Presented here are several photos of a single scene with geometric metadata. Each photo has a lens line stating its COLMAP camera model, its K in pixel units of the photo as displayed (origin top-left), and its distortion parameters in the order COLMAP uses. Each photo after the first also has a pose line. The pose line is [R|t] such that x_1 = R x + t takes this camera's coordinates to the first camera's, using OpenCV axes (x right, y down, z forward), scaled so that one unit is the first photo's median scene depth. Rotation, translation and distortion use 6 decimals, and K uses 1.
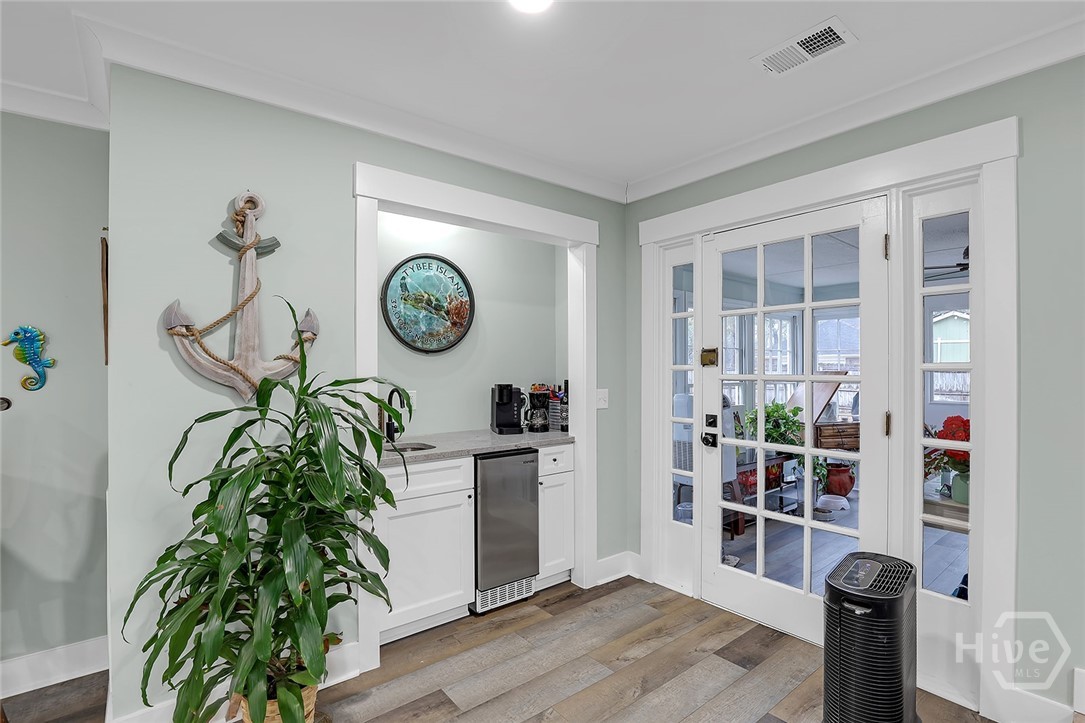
lens RADIAL K [[491.5, 0, 545.1], [0, 491.5, 363.5], [0, 0, 1]] dist [-0.055019, 0.011171]
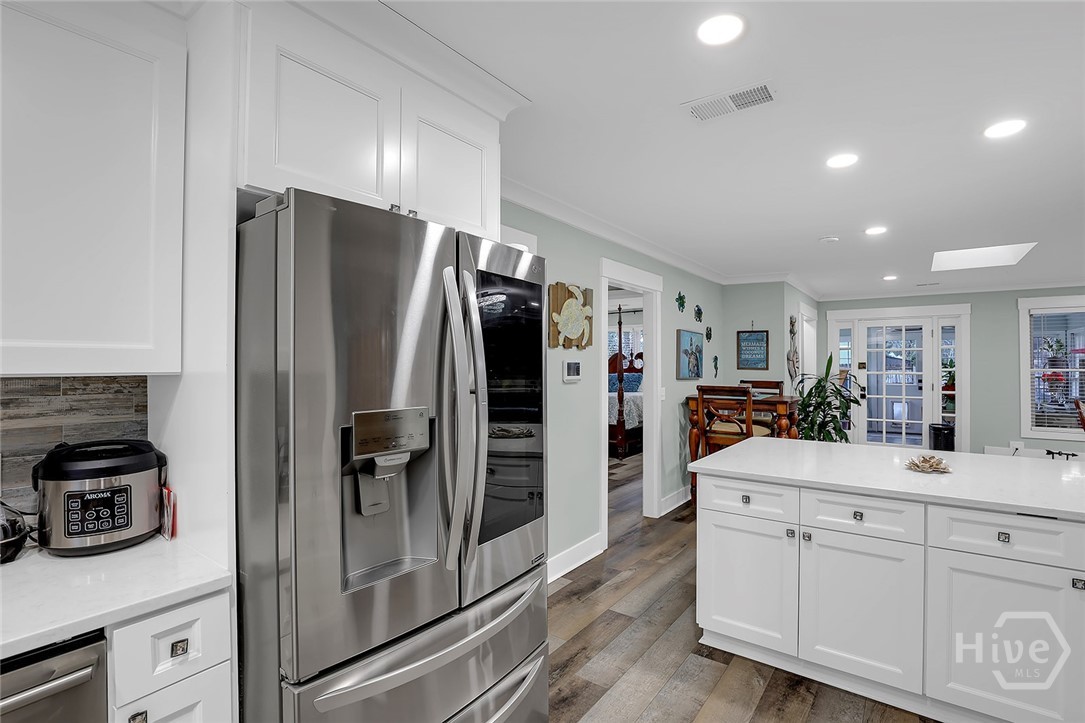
lens RADIAL K [[509.2, 0, 542.5], [0, 509.2, 361.5], [0, 0, 1]] dist [-0.011952, -0.000029]
pose [[0.958977, 0.001904, 0.283478, -2.668735], [-0.002422, 0.999996, 0.001474, -0.045900], [-0.283474, -0.002100, 0.958978, -1.483717]]
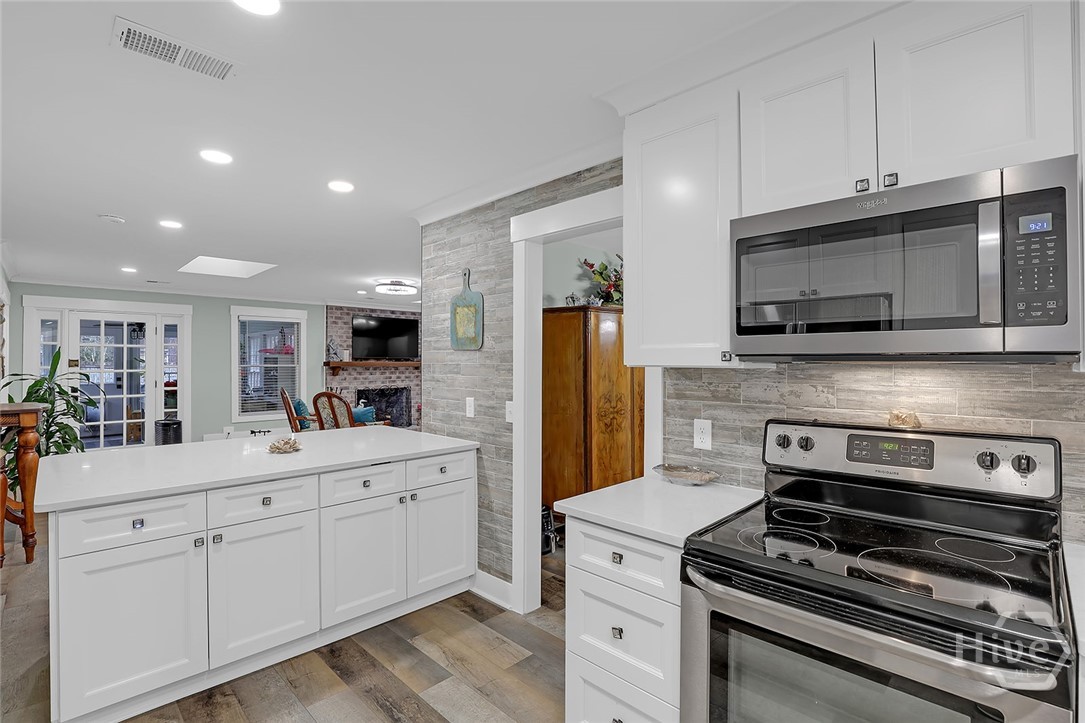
lens RADIAL K [[520.2, 0, 541.0], [0, 520.2, 357.9], [0, 0, 1]] dist [-0.027086, 0.012601]
pose [[-0.122396, 0.005631, 0.992465, -2.950854], [-0.004354, 0.999971, -0.006210, -0.041853], [-0.992472, -0.005081, -0.122368, -1.146507]]
